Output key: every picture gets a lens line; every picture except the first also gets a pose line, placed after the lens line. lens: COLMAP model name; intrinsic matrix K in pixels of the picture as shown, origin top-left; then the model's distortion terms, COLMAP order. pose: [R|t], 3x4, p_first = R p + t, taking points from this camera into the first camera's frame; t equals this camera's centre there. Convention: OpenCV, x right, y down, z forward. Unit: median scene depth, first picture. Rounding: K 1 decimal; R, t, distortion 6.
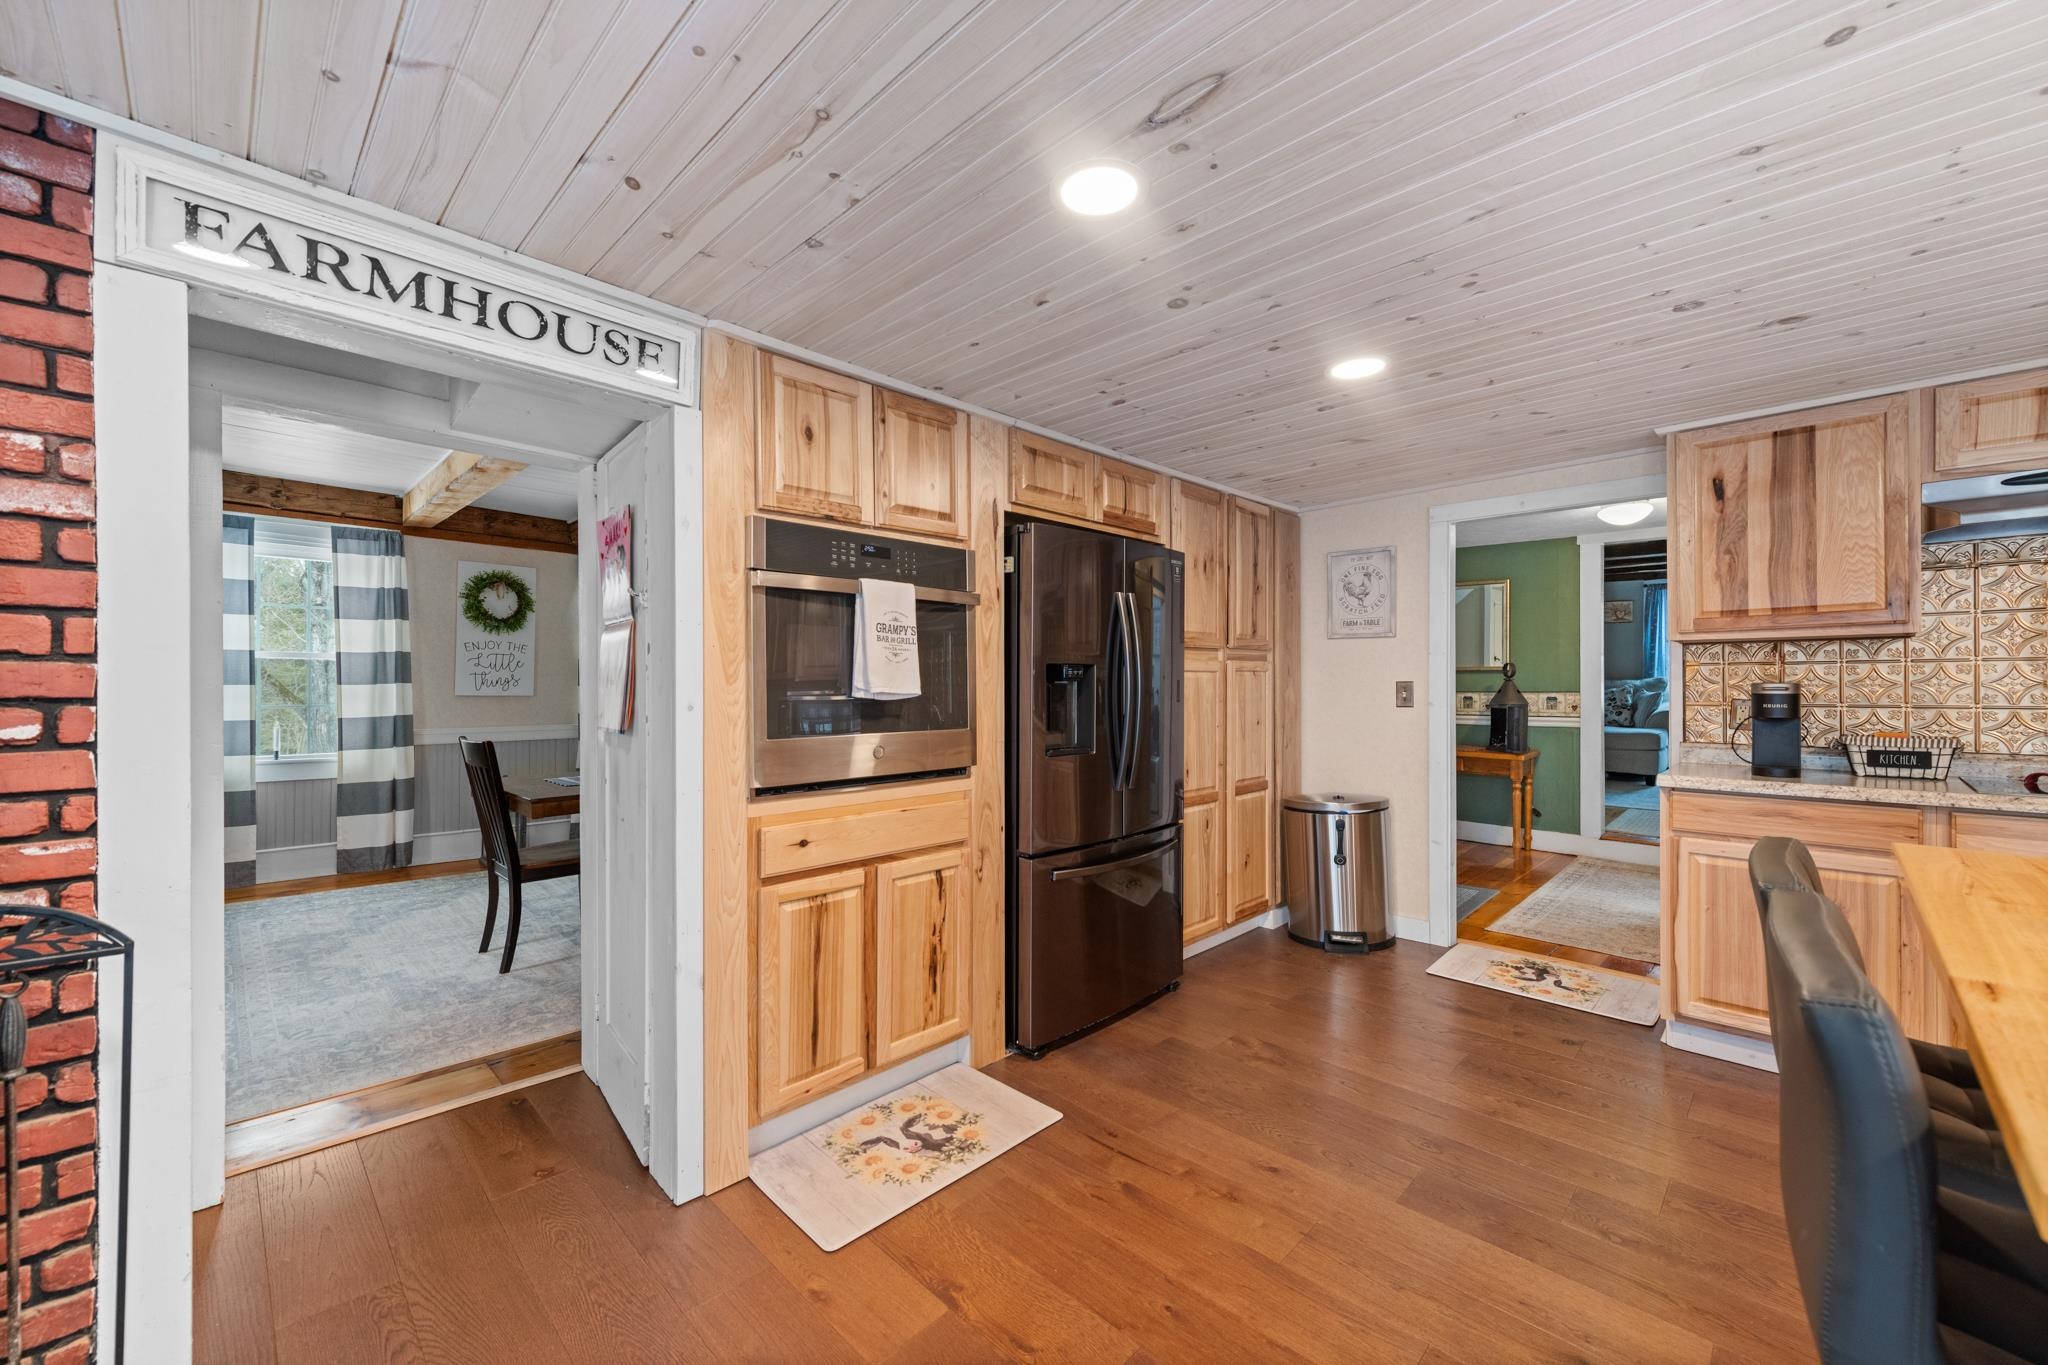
lens RADIAL K [[806.8, 0, 1036.7], [0, 806.8, 684.4], [0, 0, 1]] dist [0.011769, -0.002682]
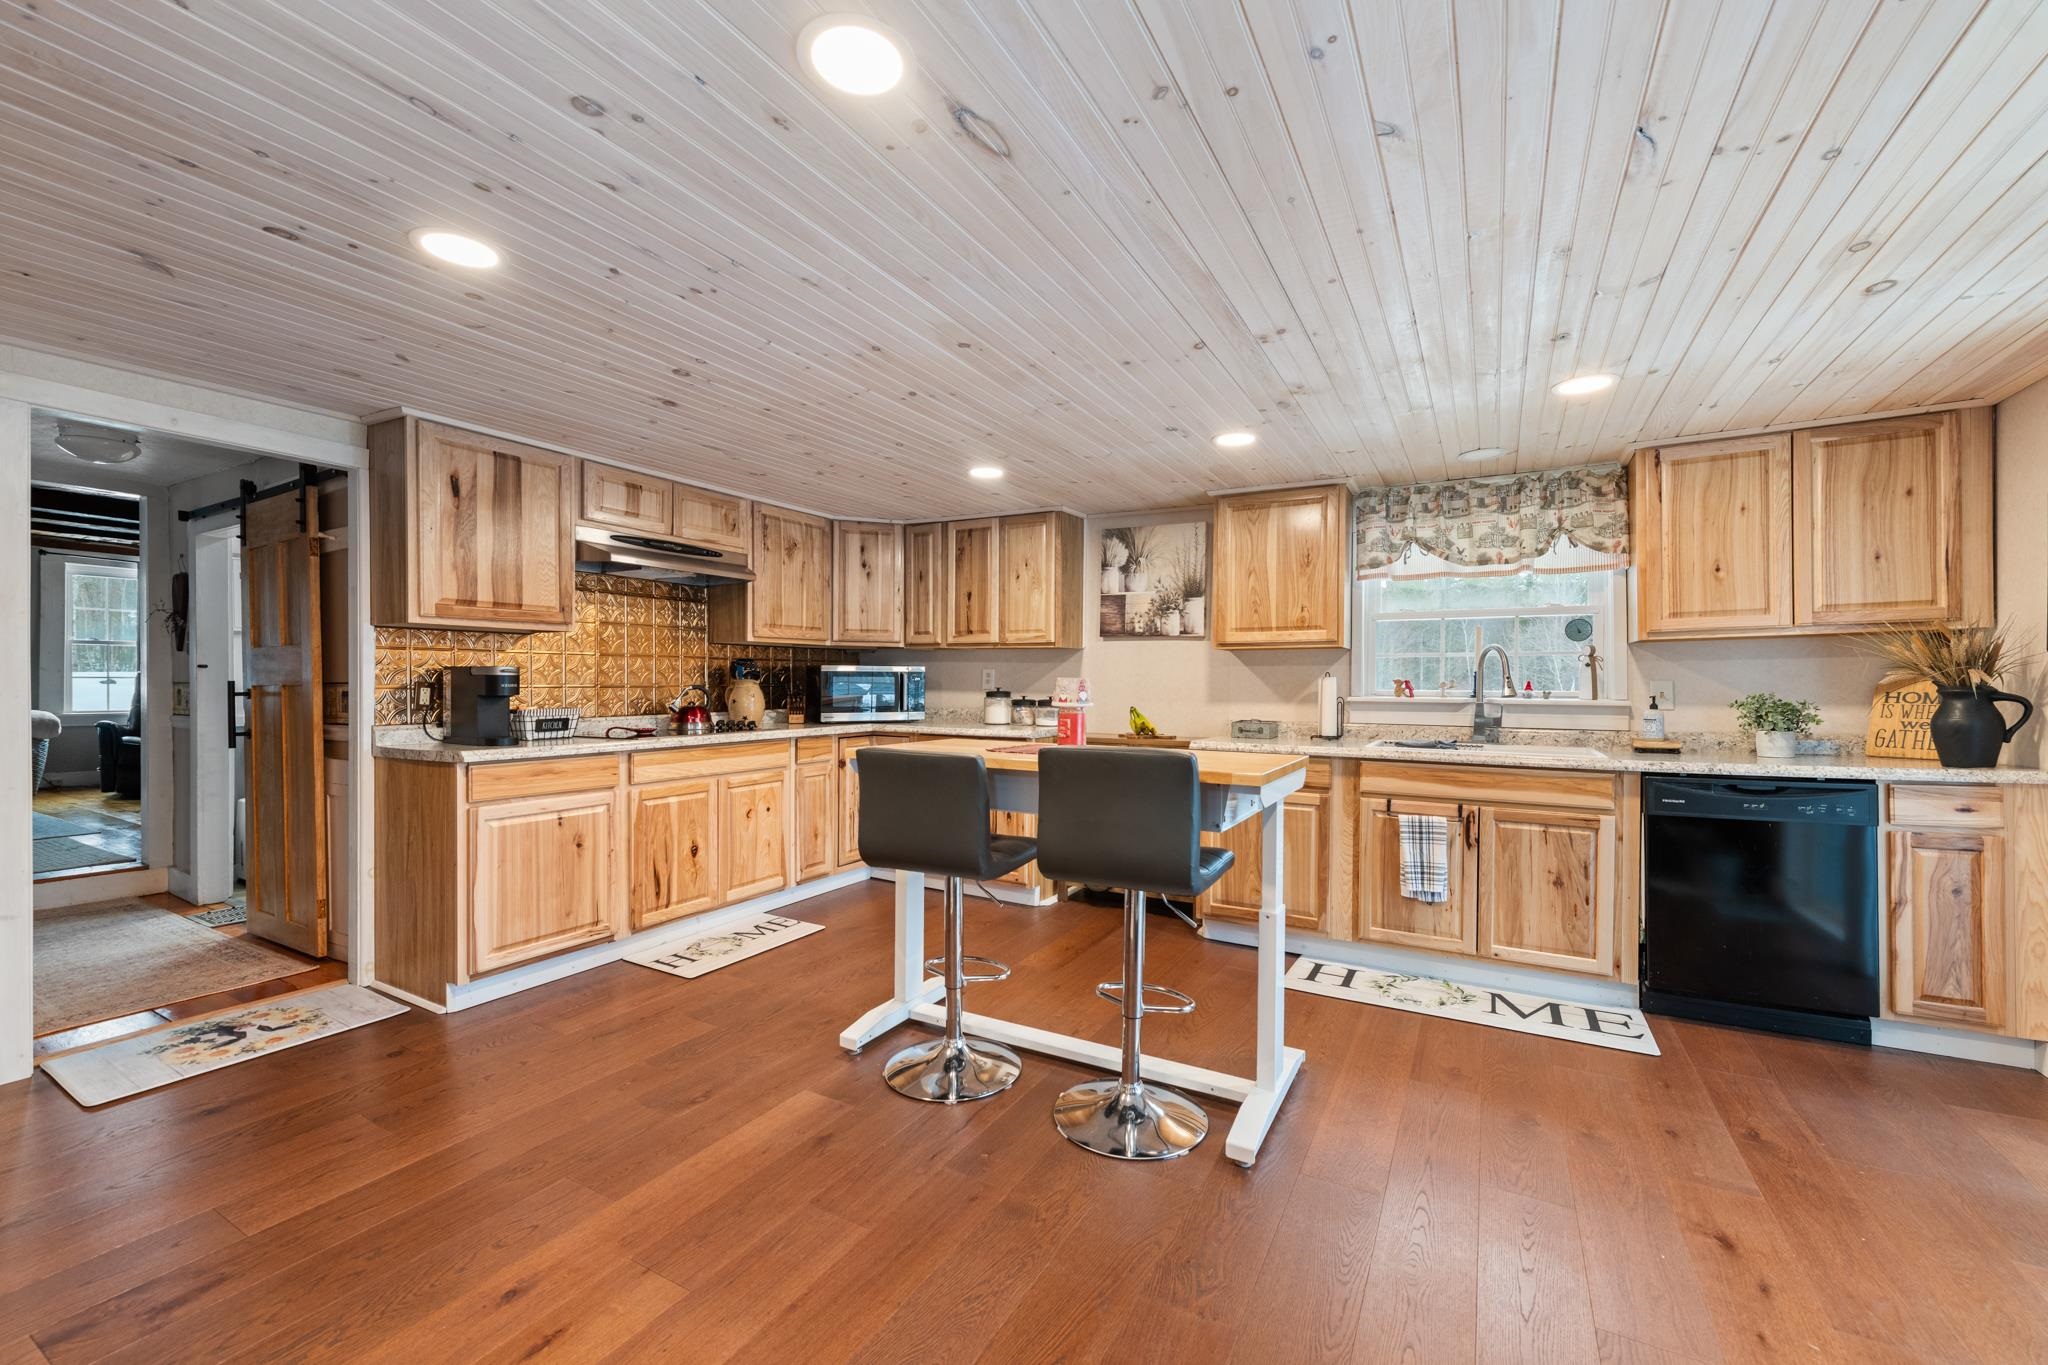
lens RADIAL K [[806.8, 0, 1038.7], [0, 806.8, 685.6], [0, 0, 1]] dist [0.011769, -0.002682]
pose [[-0.255842, 0.000384, 0.966718, -0.457607], [0.000719, 1.000000, -0.000207, 0.029268], [-0.966718, 0.000642, -0.255842, 0.590731]]
